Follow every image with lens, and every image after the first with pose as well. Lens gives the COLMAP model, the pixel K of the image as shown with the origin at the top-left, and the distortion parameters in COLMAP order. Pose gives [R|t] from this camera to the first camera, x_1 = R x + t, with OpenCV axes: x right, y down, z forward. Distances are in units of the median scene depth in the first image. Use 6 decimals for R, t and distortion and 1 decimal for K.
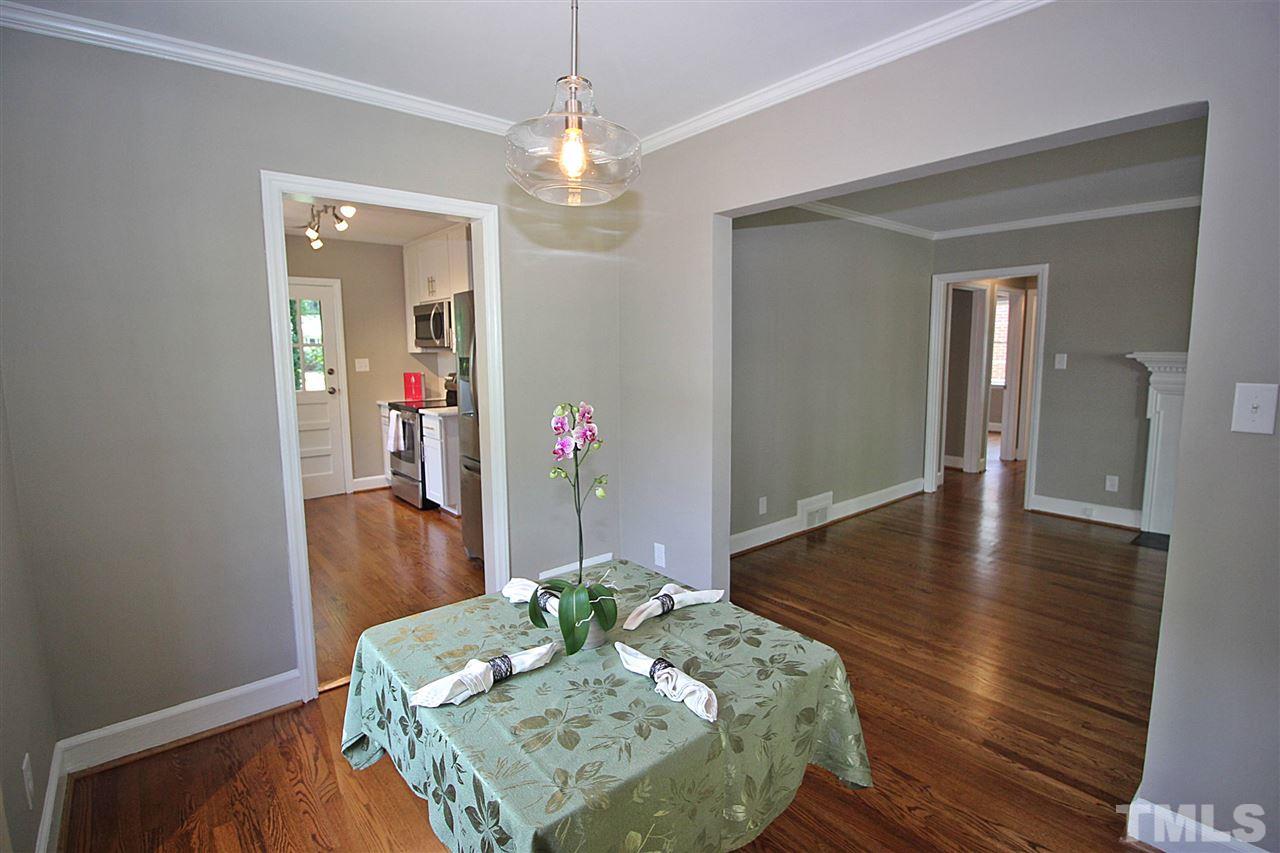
lens RADIAL K [[603.2, 0, 647.6], [0, 603.2, 415.4], [0, 0, 1]] dist [-0.006398, -0.000878]
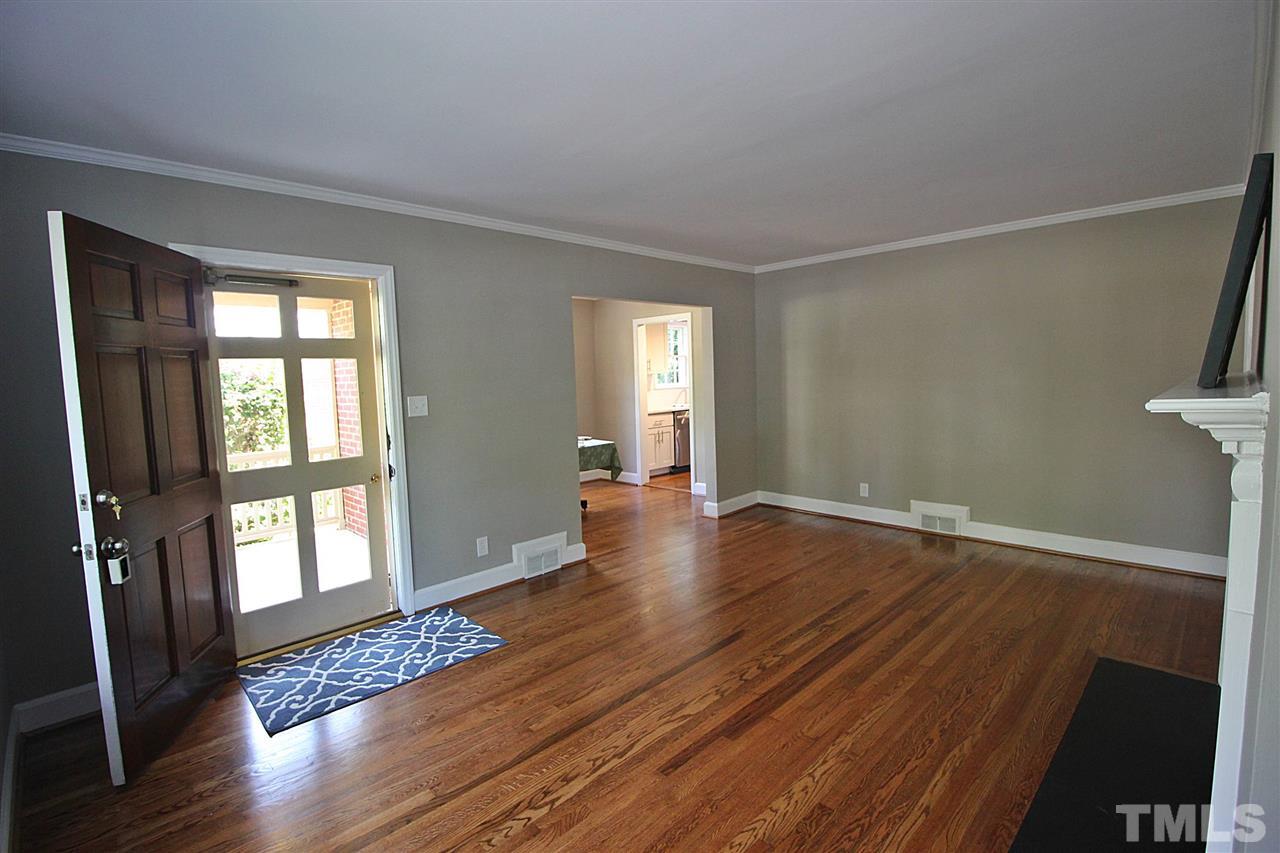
lens RADIAL K [[593.0, 0, 644.5], [0, 593.0, 419.2], [0, 0, 1]] dist [-0.001200, -0.010999]
pose [[0.082729, 0.084016, -0.993024, 1.342305], [-0.083798, 0.993498, 0.077075, -0.056095], [0.993043, 0.076837, 0.089232, 0.396715]]
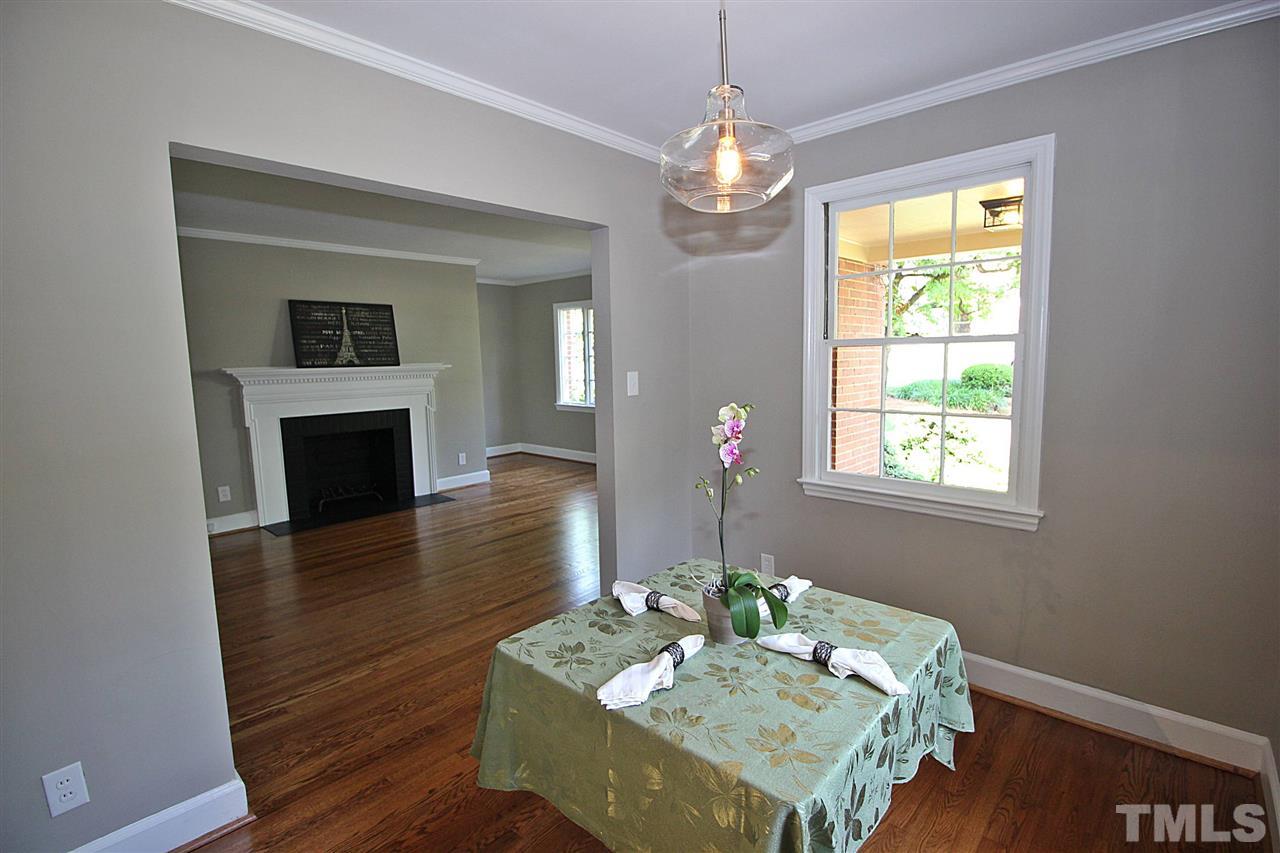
lens RADIAL K [[593.0, 0, 644.5], [0, 593.0, 419.2], [0, 0, 1]] dist [-0.001200, -0.010999]
pose [[-0.121652, -0.103727, 0.987138, -0.341141], [0.133246, 0.983816, 0.119799, -0.043015], [-0.983589, 0.146106, -0.105862, 0.391196]]
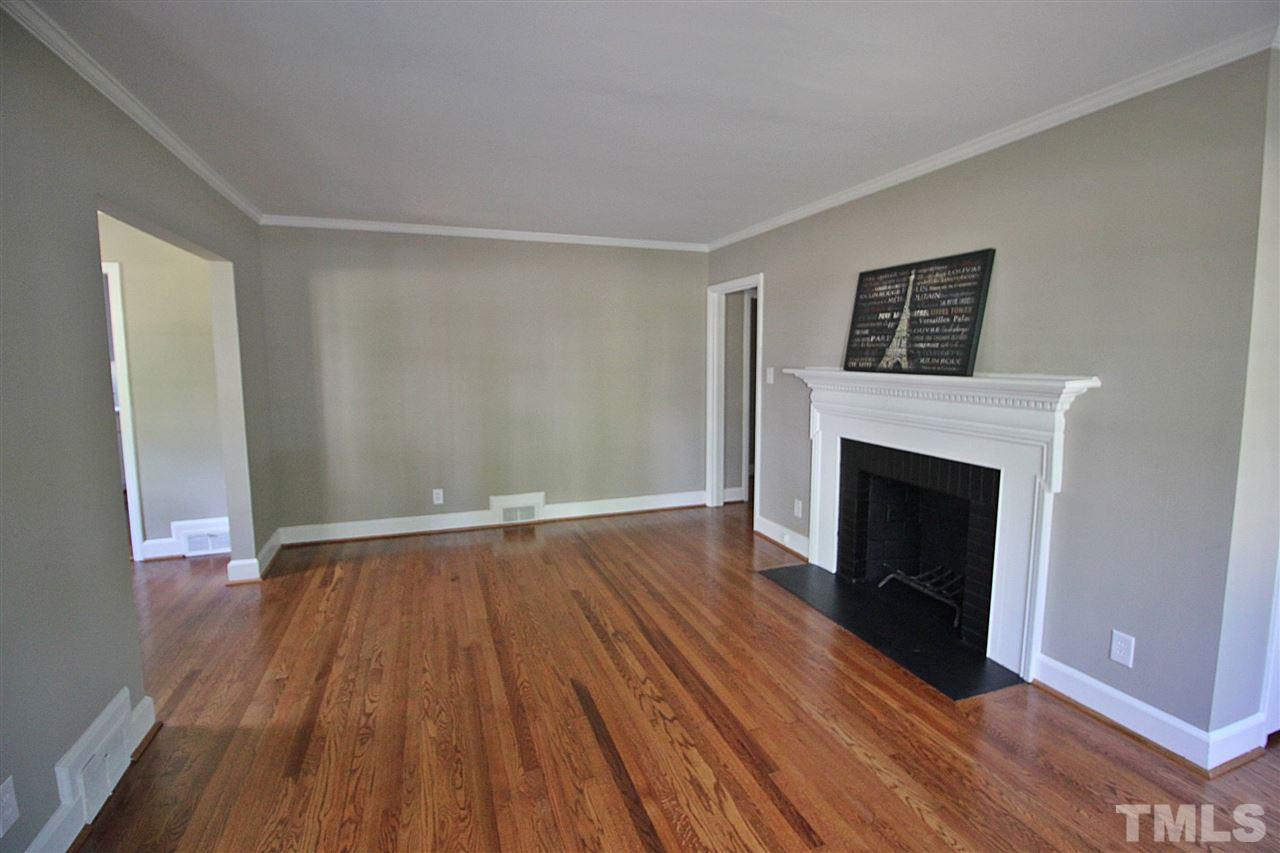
lens RADIAL K [[593.0, 0, 644.5], [0, 593.0, 419.2], [0, 0, 1]] dist [-0.001200, -0.010999]
pose [[0.939916, 0.040065, -0.339047, 0.907385], [-0.042087, 0.999113, 0.001390, -0.016044], [0.338802, 0.012963, 0.940768, 0.064652]]
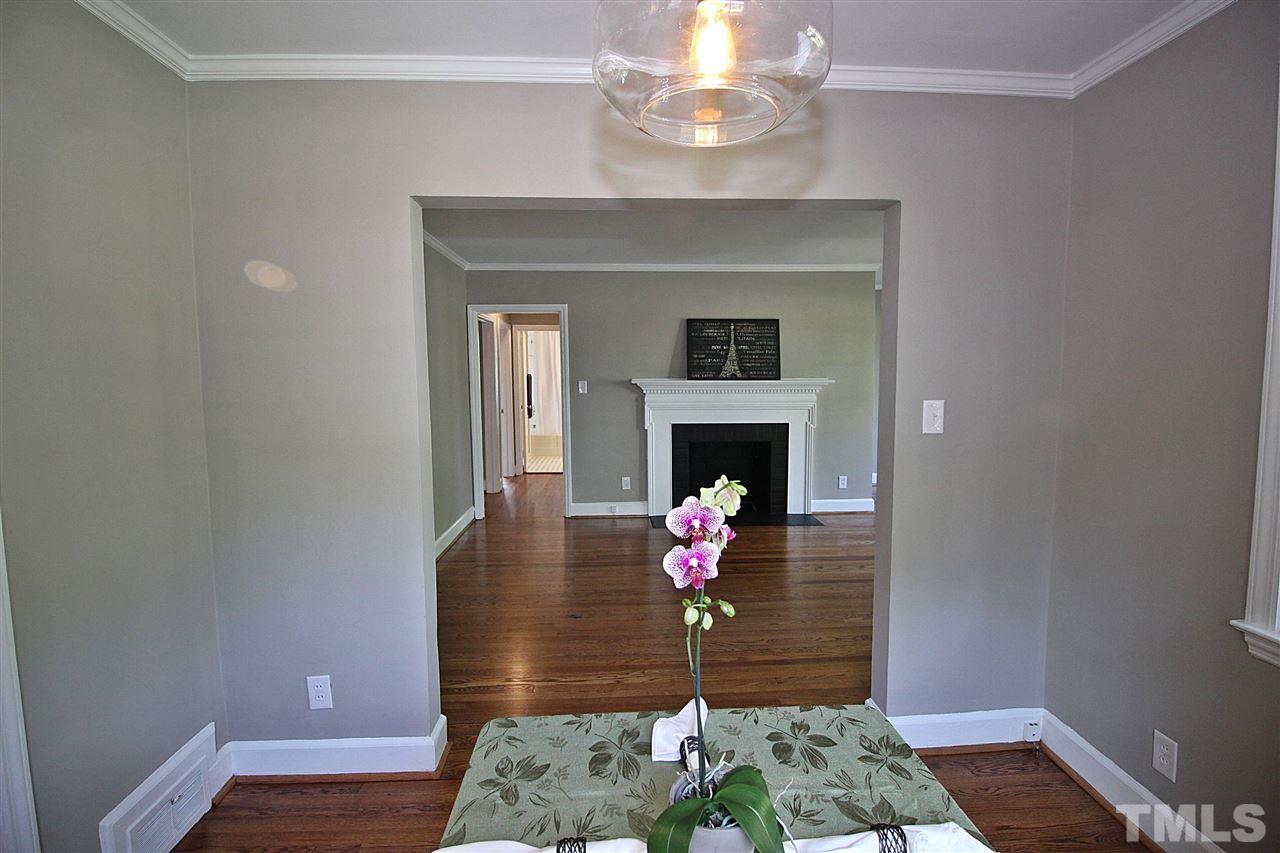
lens RADIAL K [[593.0, 0, 644.5], [0, 593.0, 419.2], [0, 0, 1]] dist [-0.001200, -0.010999]
pose [[0.604453, -0.063870, 0.794076, -0.188737], [0.094422, 0.995499, 0.008197, -0.027899], [-0.791025, 0.070023, 0.607763, 0.221377]]
